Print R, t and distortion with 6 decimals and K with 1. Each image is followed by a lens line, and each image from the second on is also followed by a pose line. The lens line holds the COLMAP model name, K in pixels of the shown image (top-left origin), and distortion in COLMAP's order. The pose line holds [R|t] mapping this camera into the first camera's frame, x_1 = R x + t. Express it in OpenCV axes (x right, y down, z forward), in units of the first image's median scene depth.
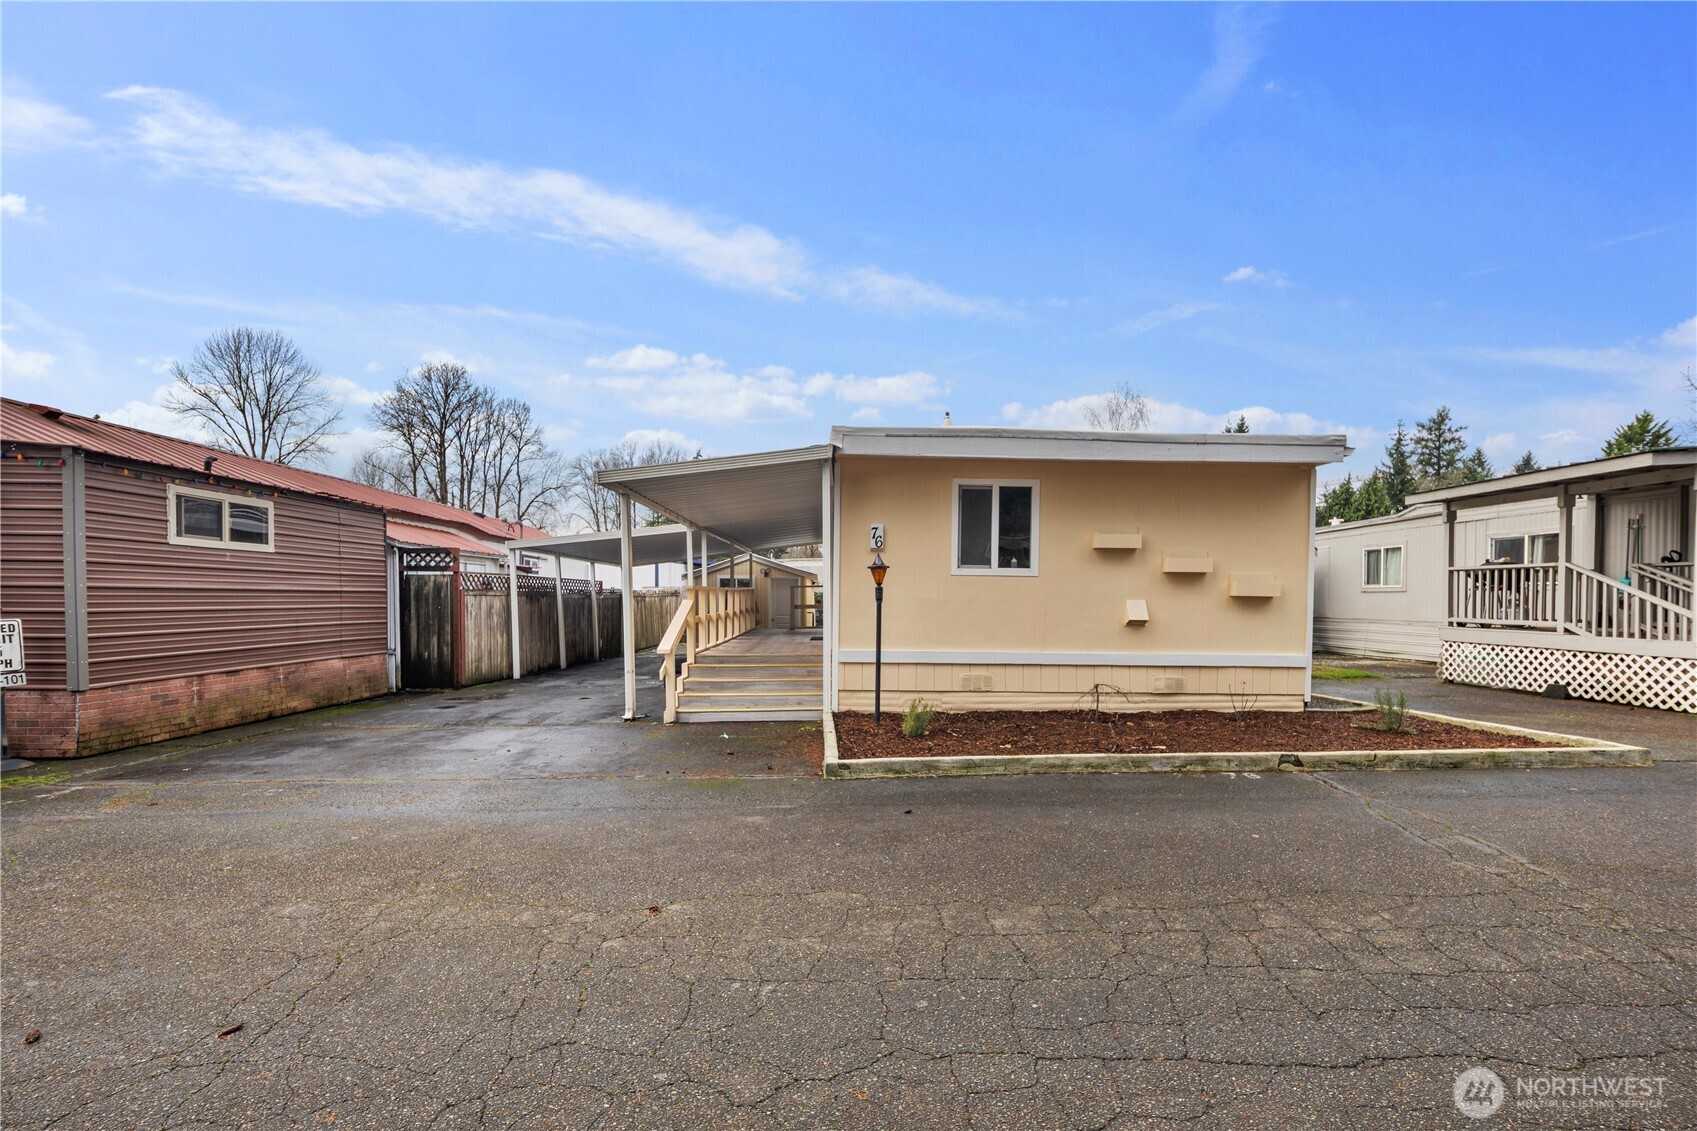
lens RADIAL K [[744.6, 0, 852.7], [0, 744.6, 554.2], [0, 0, 1]] dist [0.002630, -0.001407]
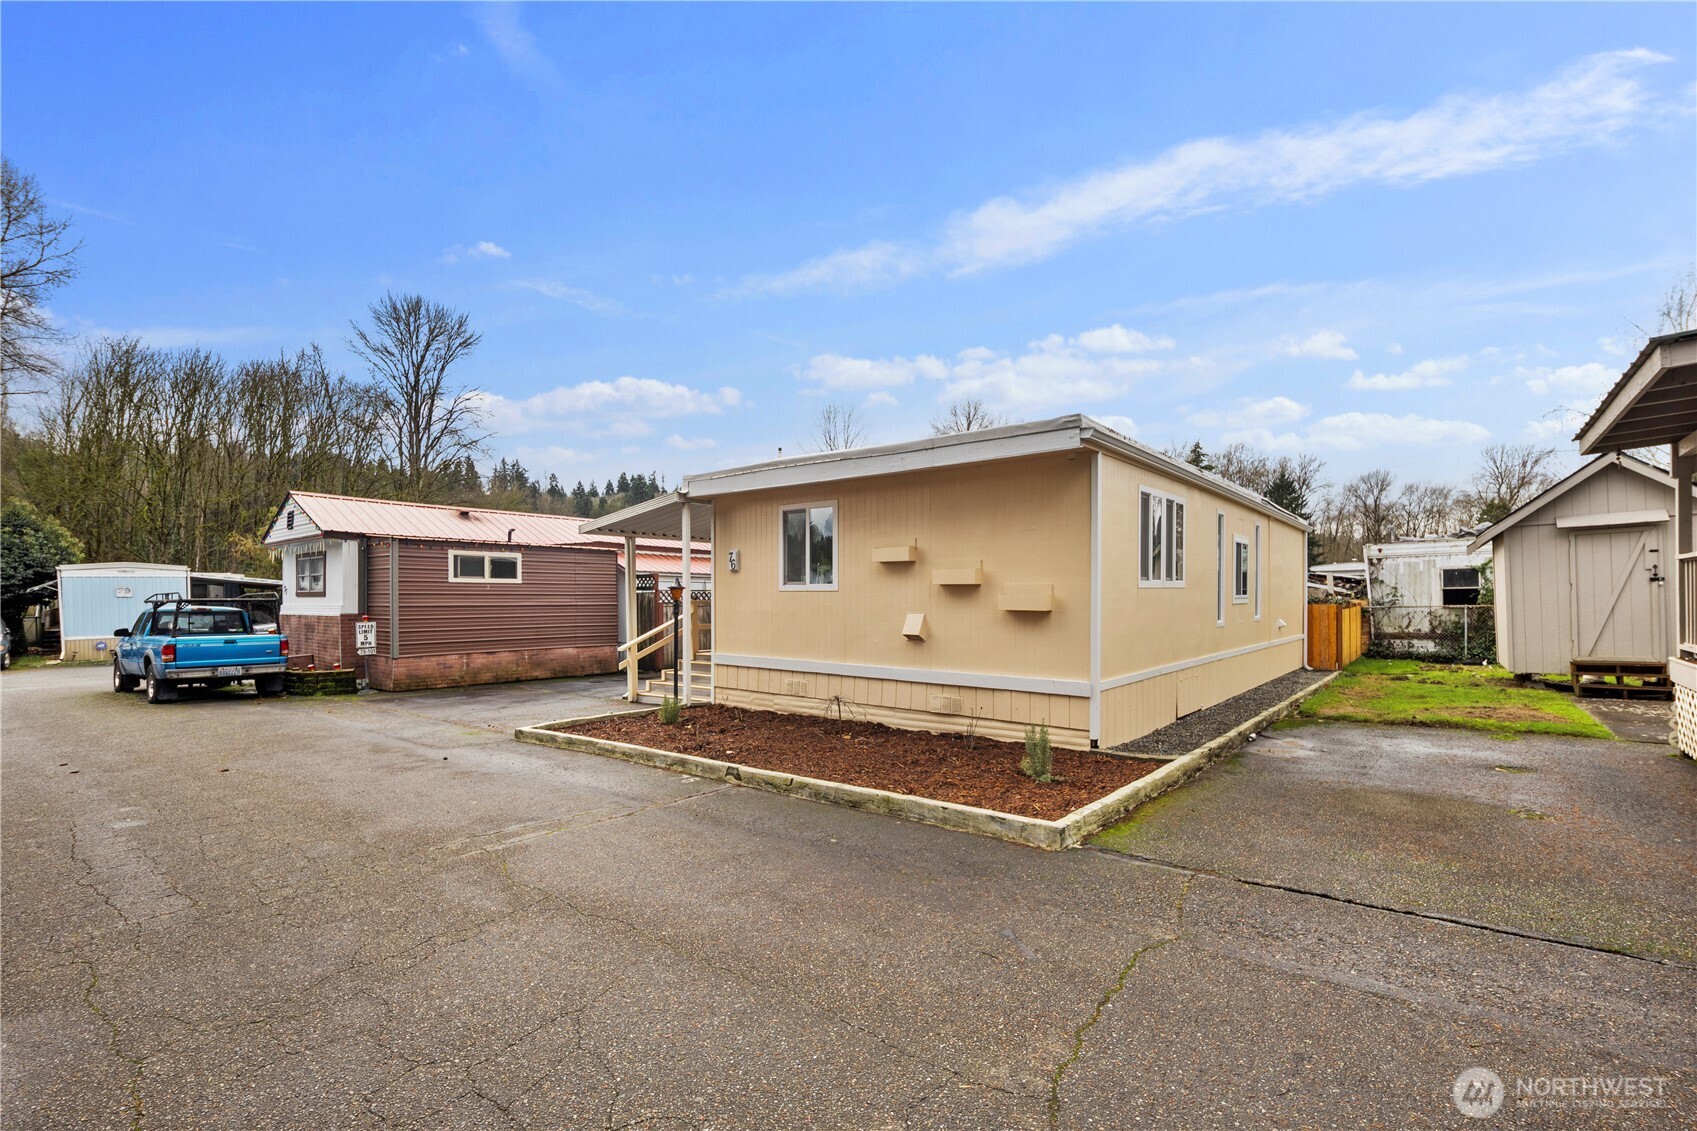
lens RADIAL K [[734.8, 0, 857.0], [0, 734.8, 553.4], [0, 0, 1]] dist [0.006111, -0.003941]
pose [[0.767777, -0.048017, -0.638915, 0.944240], [0.044858, 0.998769, -0.021156, -0.000658], [0.639145, -0.012418, 0.768986, 0.218238]]
